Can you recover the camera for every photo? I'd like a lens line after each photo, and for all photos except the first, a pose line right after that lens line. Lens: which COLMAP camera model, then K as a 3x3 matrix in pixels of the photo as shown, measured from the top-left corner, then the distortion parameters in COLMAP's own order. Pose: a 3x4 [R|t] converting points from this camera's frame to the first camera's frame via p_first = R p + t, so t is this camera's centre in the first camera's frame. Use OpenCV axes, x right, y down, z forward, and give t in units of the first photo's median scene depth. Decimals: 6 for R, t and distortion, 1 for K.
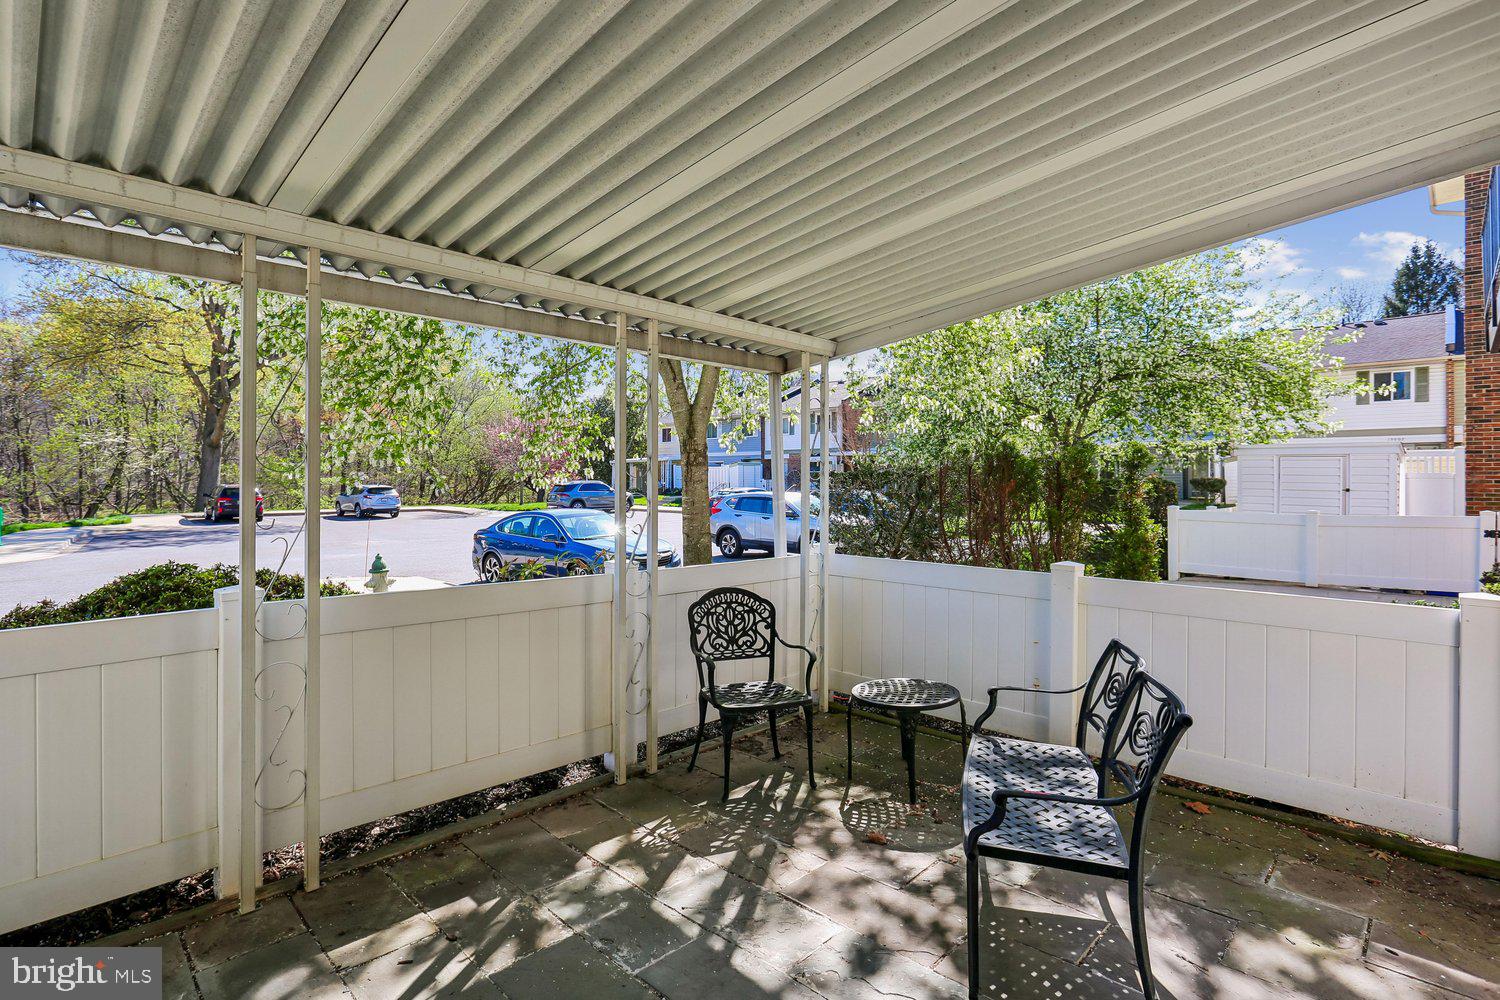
lens RADIAL K [[728.9, 0, 729.3], [0, 728.9, 509.5], [0, 0, 1]] dist [-0.002609, 0.001252]
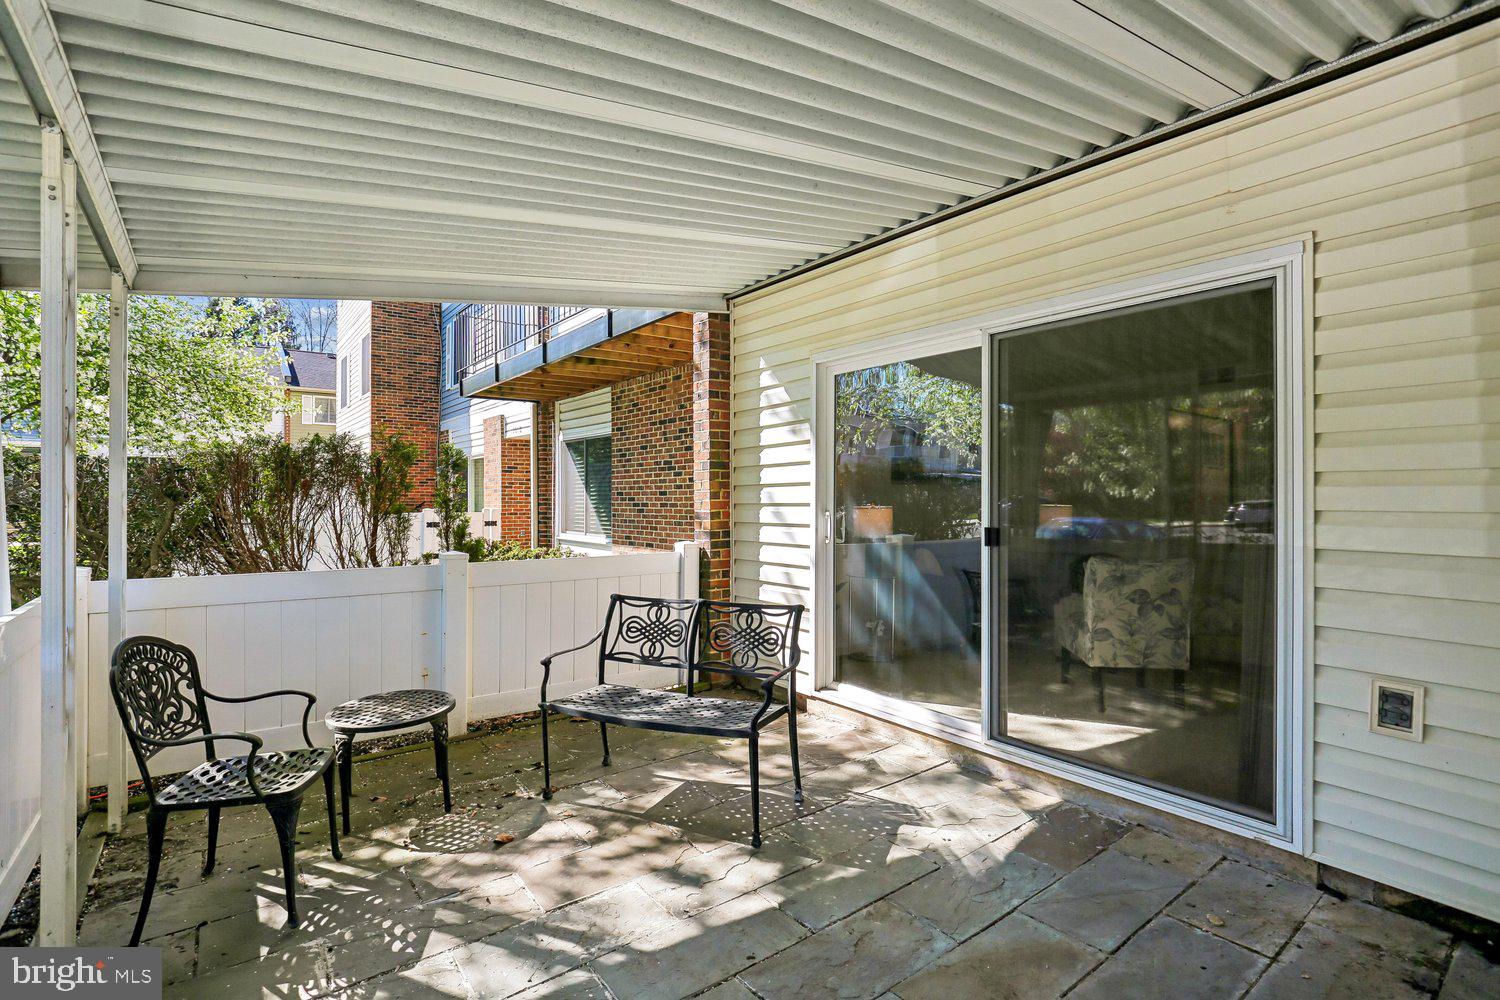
lens RADIAL K [[738.3, 0, 739.3], [0, 738.3, 481.8], [0, 0, 1]] dist [-0.044937, 0.018270]
pose [[0.161924, 0.009940, 0.986753, -0.732927], [0.041066, 0.999015, -0.016802, 0.007523], [-0.985948, 0.043243, 0.161357, 0.535314]]
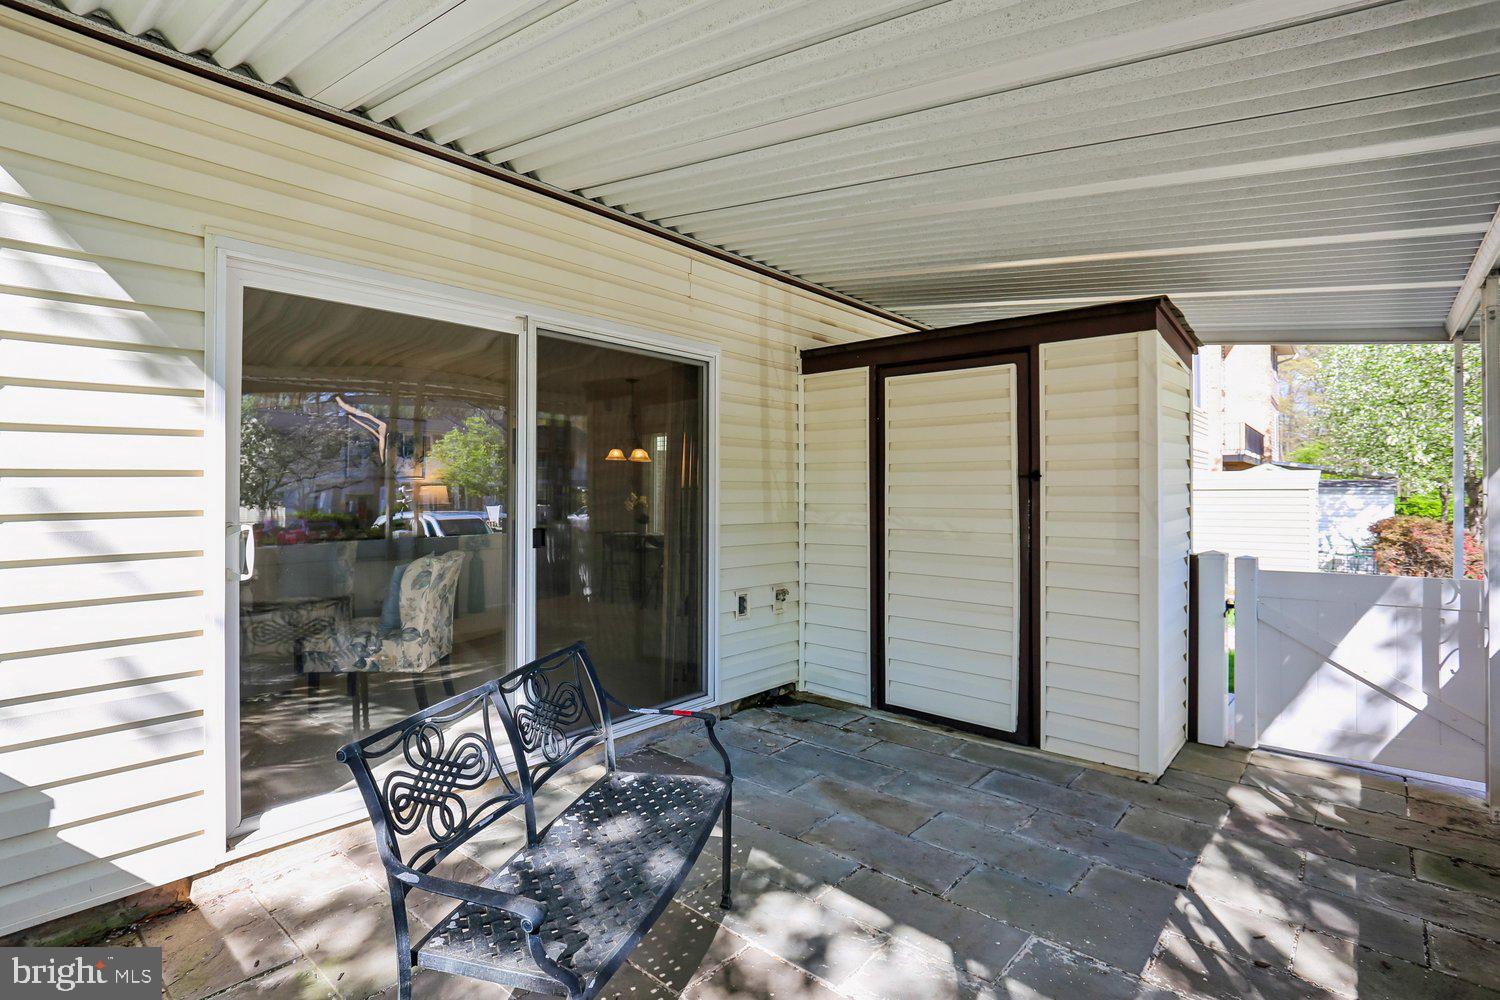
lens RADIAL K [[738.3, 0, 739.3], [0, 738.3, 481.8], [0, 0, 1]] dist [-0.044937, 0.018270]
pose [[-0.996691, -0.007987, -0.080889, 0.287095], [-0.010059, 0.999631, 0.025240, -0.026688], [0.080658, 0.025970, -0.996403, 1.496196]]
